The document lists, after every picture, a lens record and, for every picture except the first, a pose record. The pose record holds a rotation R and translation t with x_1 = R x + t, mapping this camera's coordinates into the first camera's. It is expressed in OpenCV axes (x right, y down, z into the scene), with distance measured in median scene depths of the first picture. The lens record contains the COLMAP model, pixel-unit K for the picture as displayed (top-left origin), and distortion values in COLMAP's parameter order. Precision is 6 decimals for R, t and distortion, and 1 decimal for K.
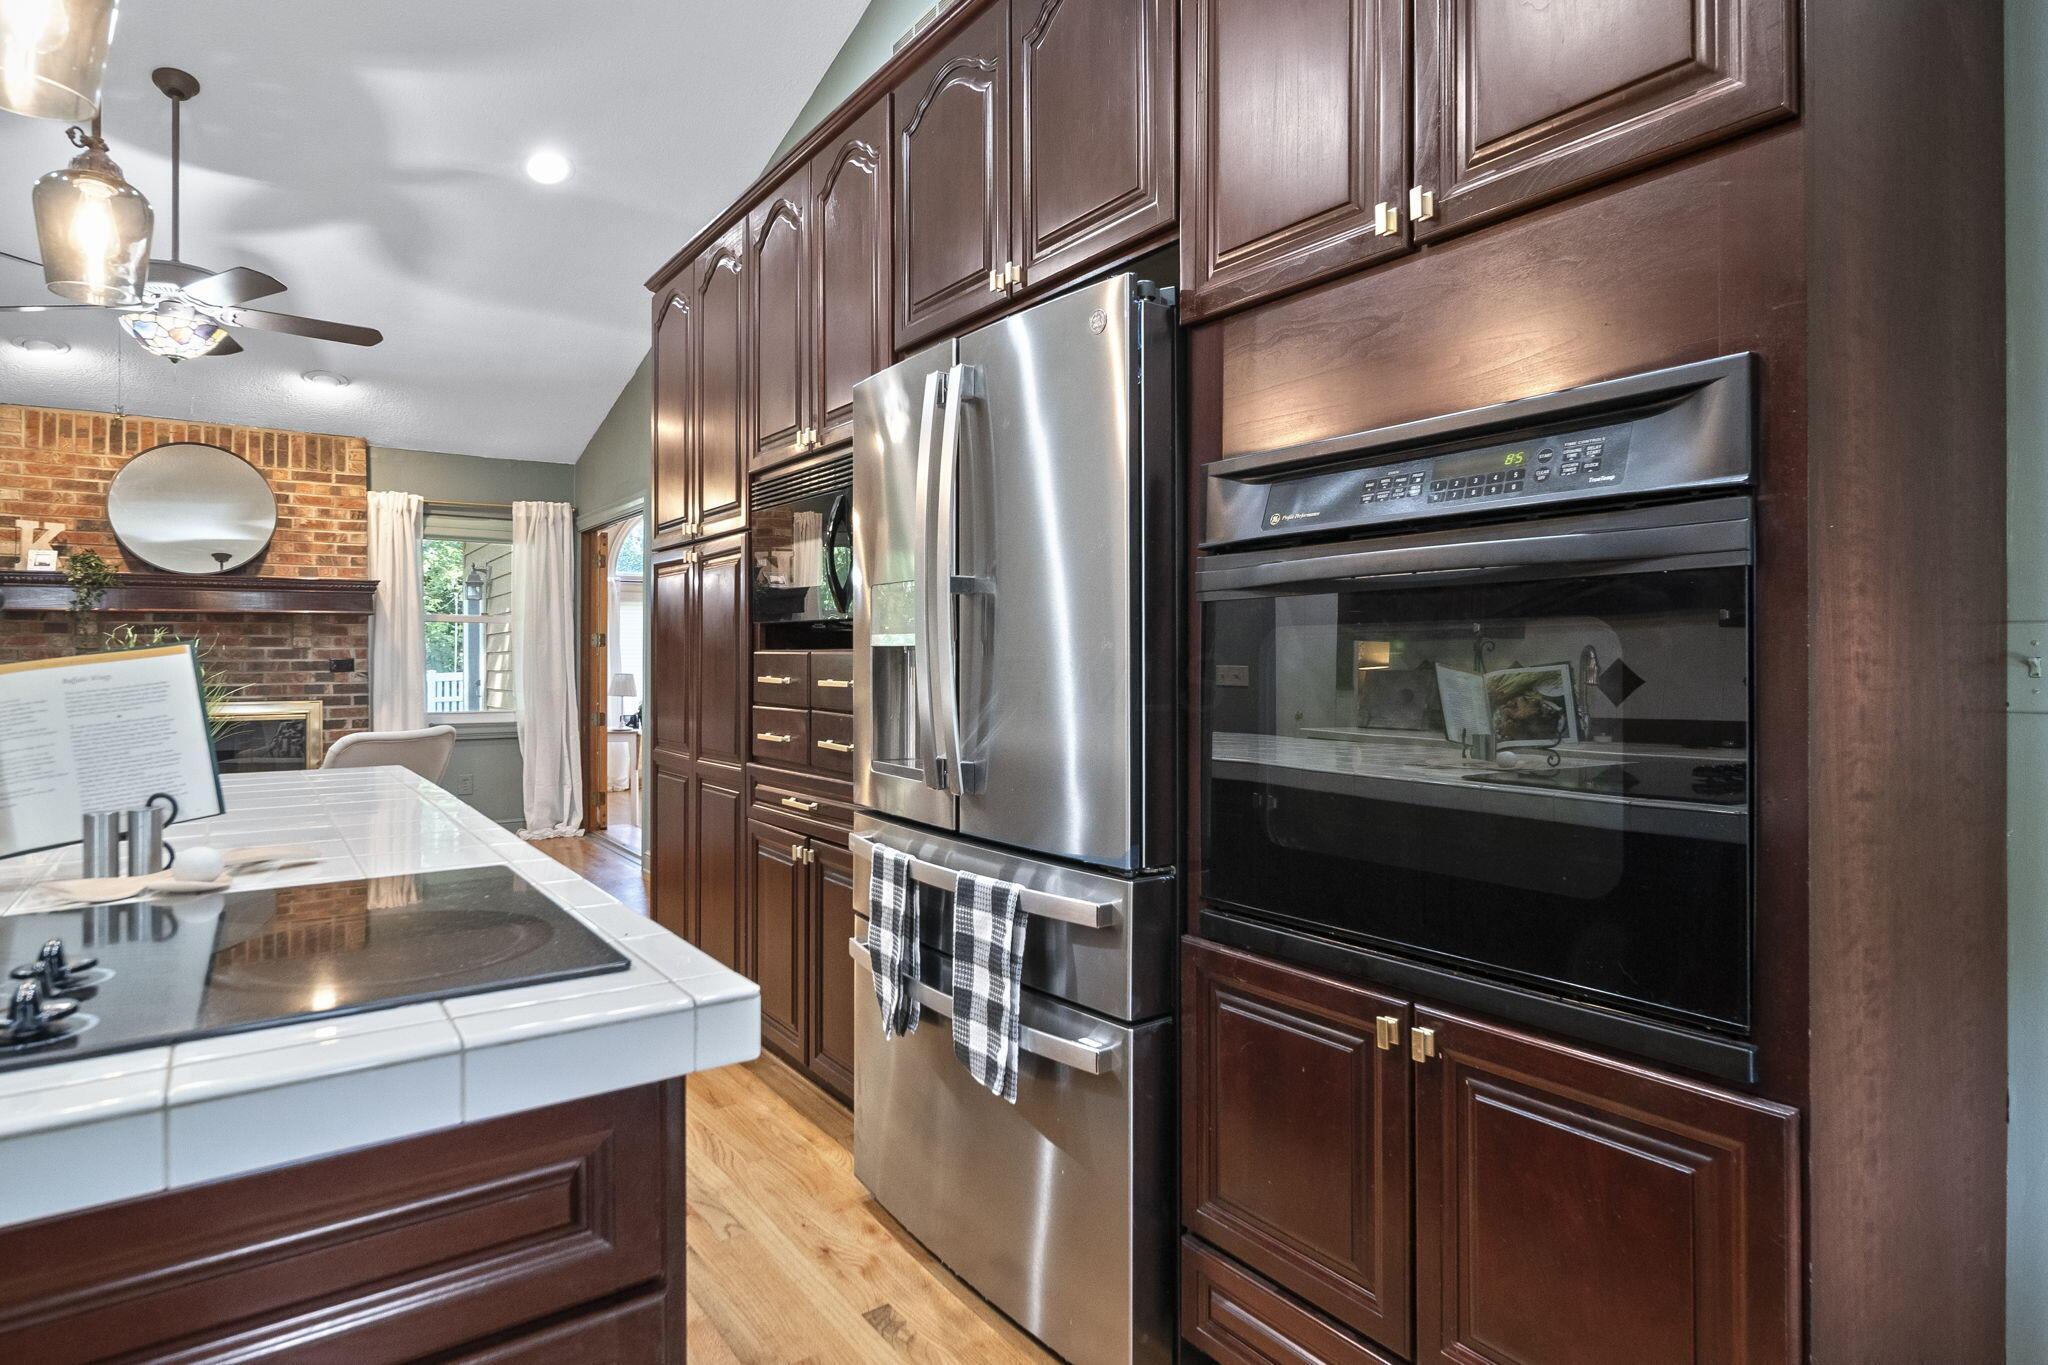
lens RADIAL K [[1117.3, 0, 1011.3], [0, 1117.3, 647.4], [0, 0, 1]] dist [-0.001186, 0.001169]
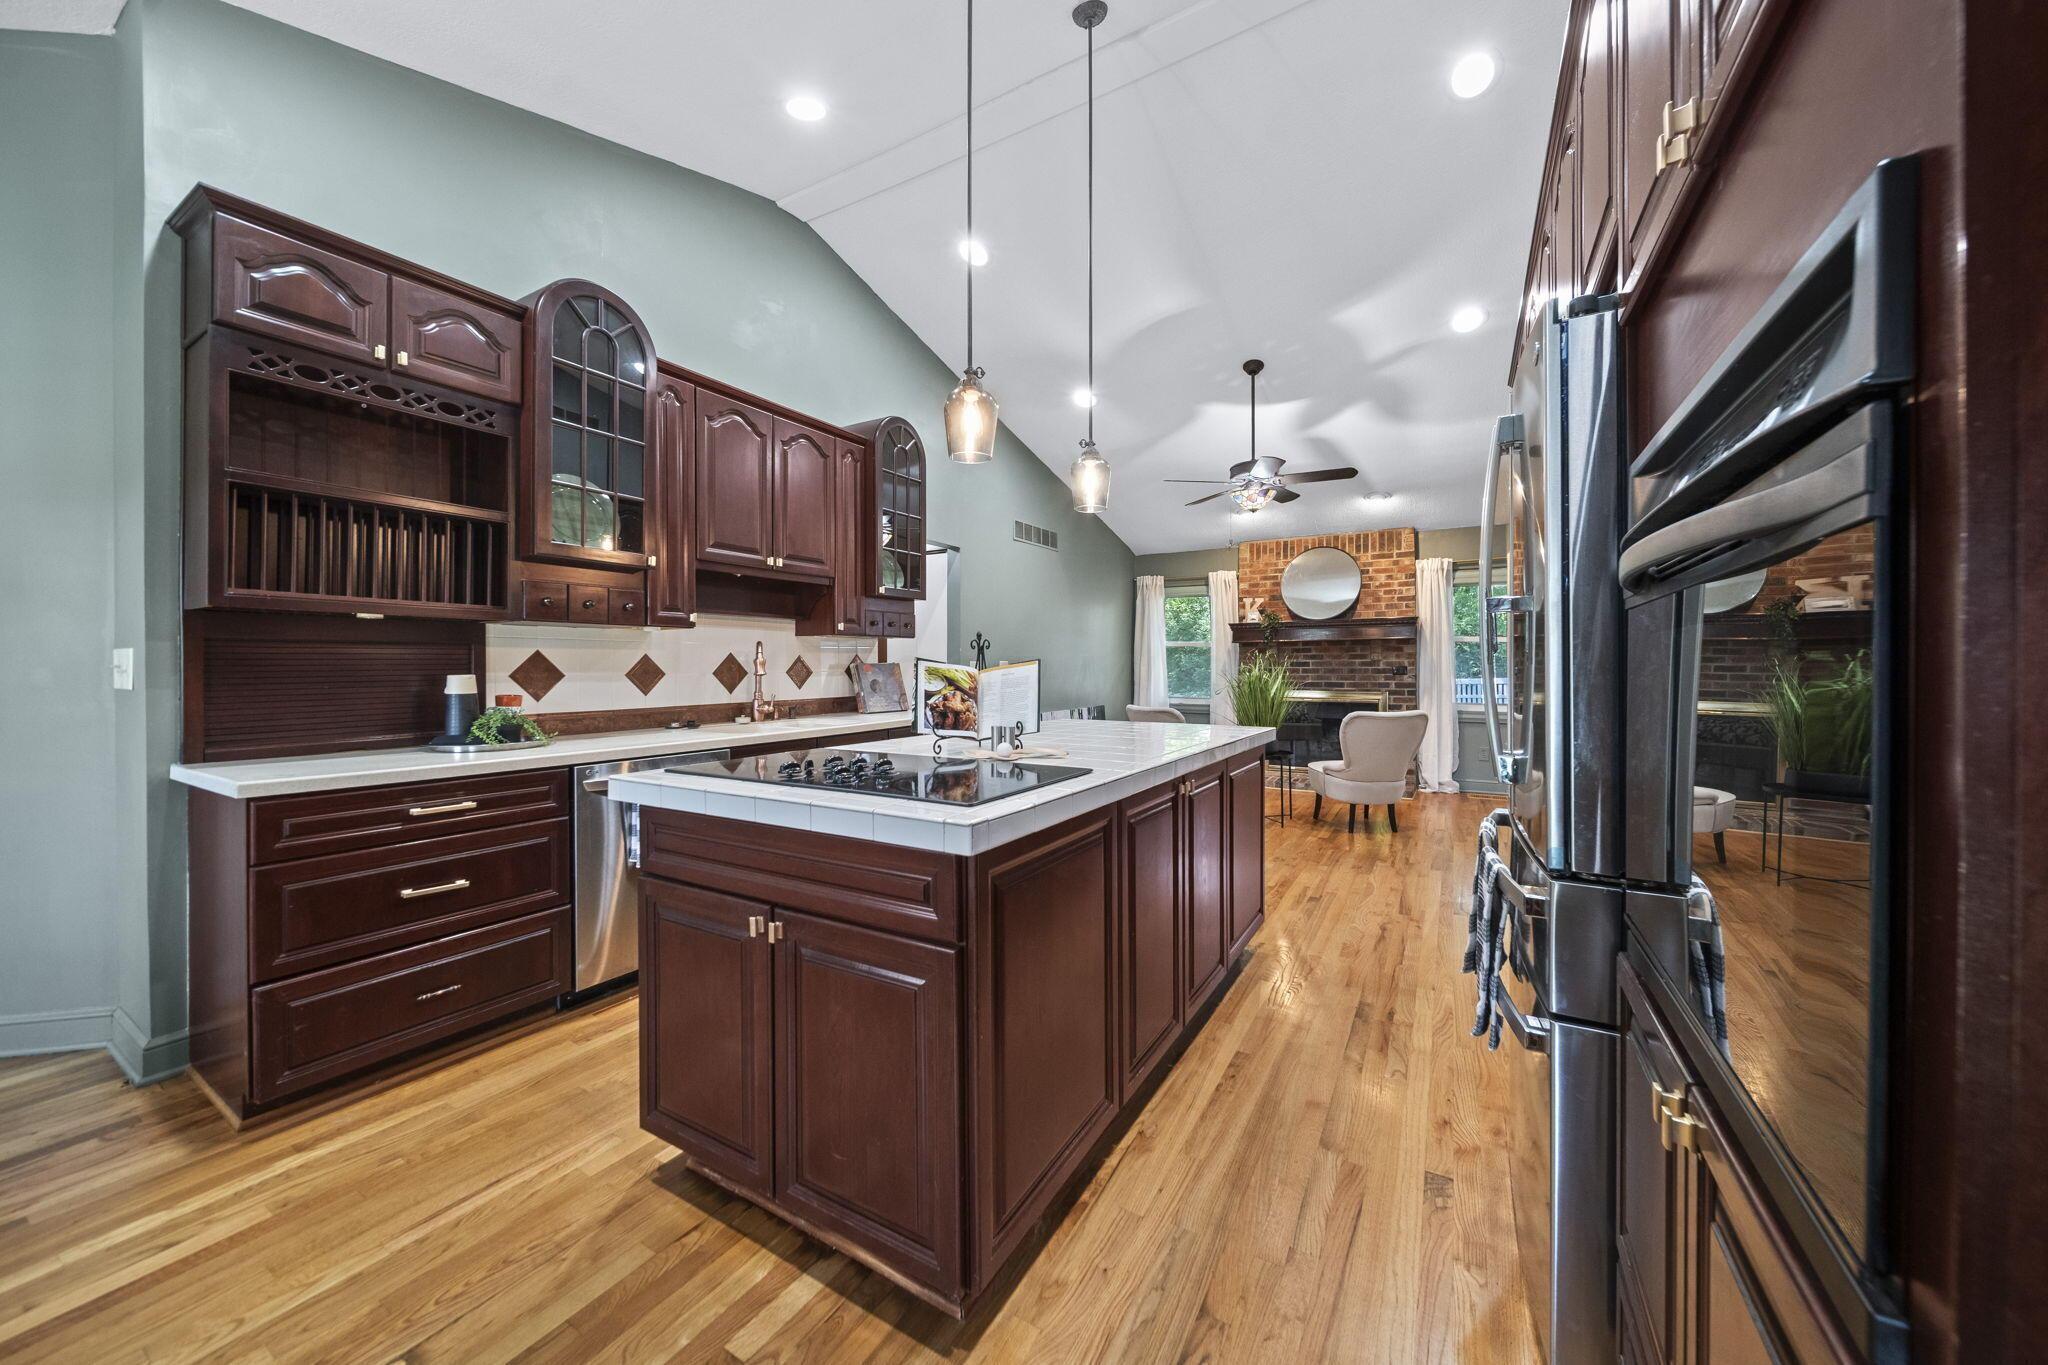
lens RADIAL K [[728.6, 0, 1020.7], [0, 728.6, 669.6], [0, 0, 1]] dist [0.001040, -0.001175]
pose [[0.404062, 0.006850, -0.914706, 0.183023], [0.006606, 0.999924, 0.010406, -0.000019], [0.914708, -0.010247, 0.403987, 0.093799]]
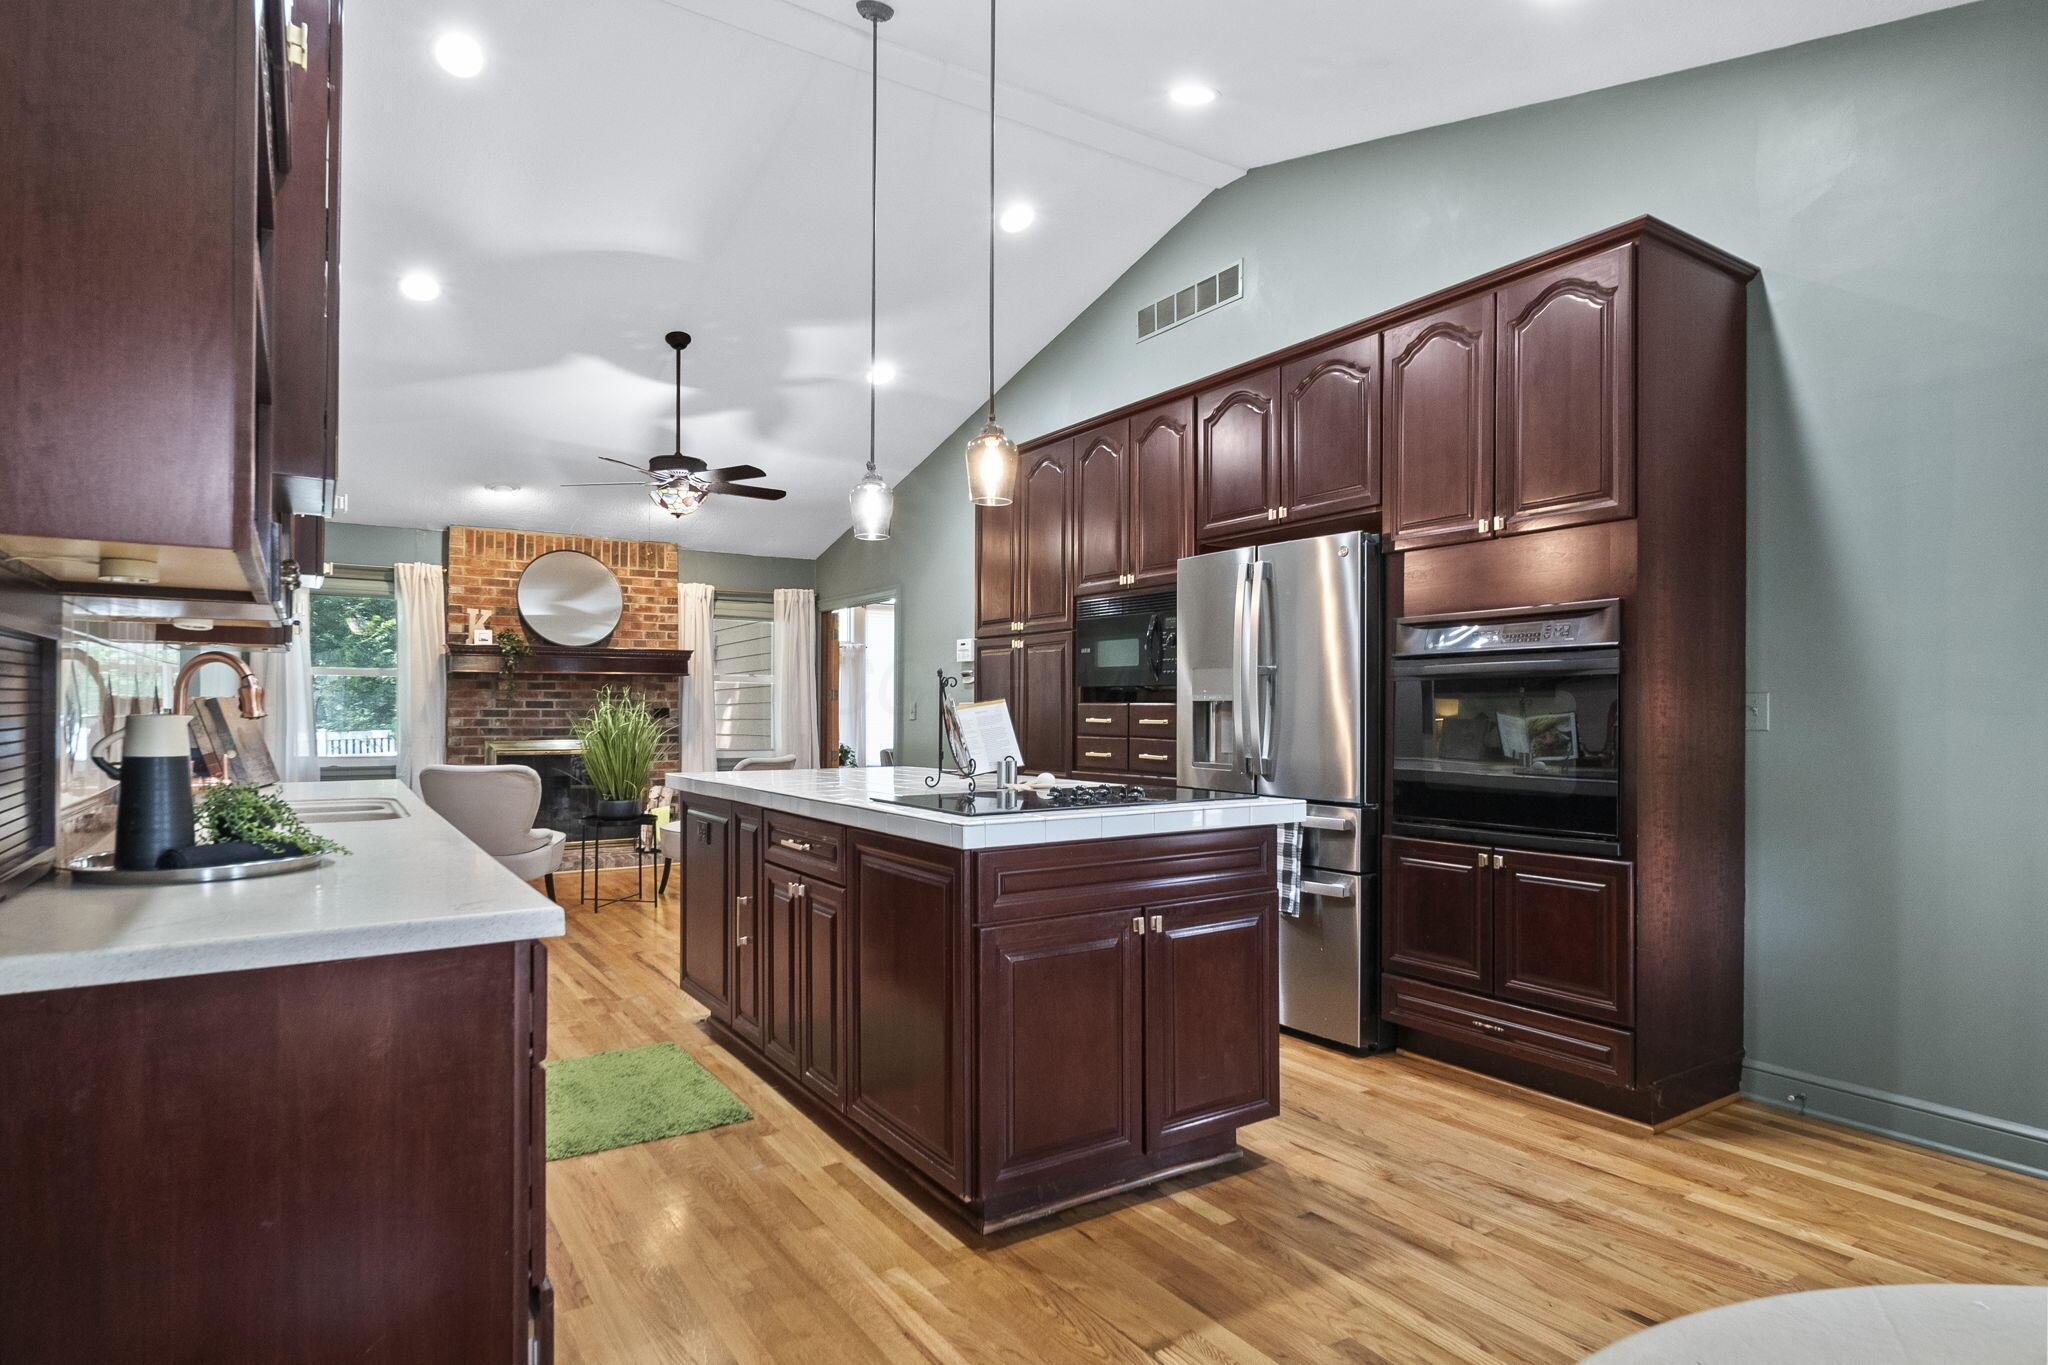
lens RADIAL K [[1117.3, 0, 1005.5], [0, 1117.3, 701.1], [0, 0, 1]] dist [-0.001186, 0.001169]
pose [[0.999253, 0.004332, -0.038412, -0.173066], [-0.004382, 0.999990, -0.001236, 0.001412], [0.038407, 0.001404, 0.999261, -0.416860]]
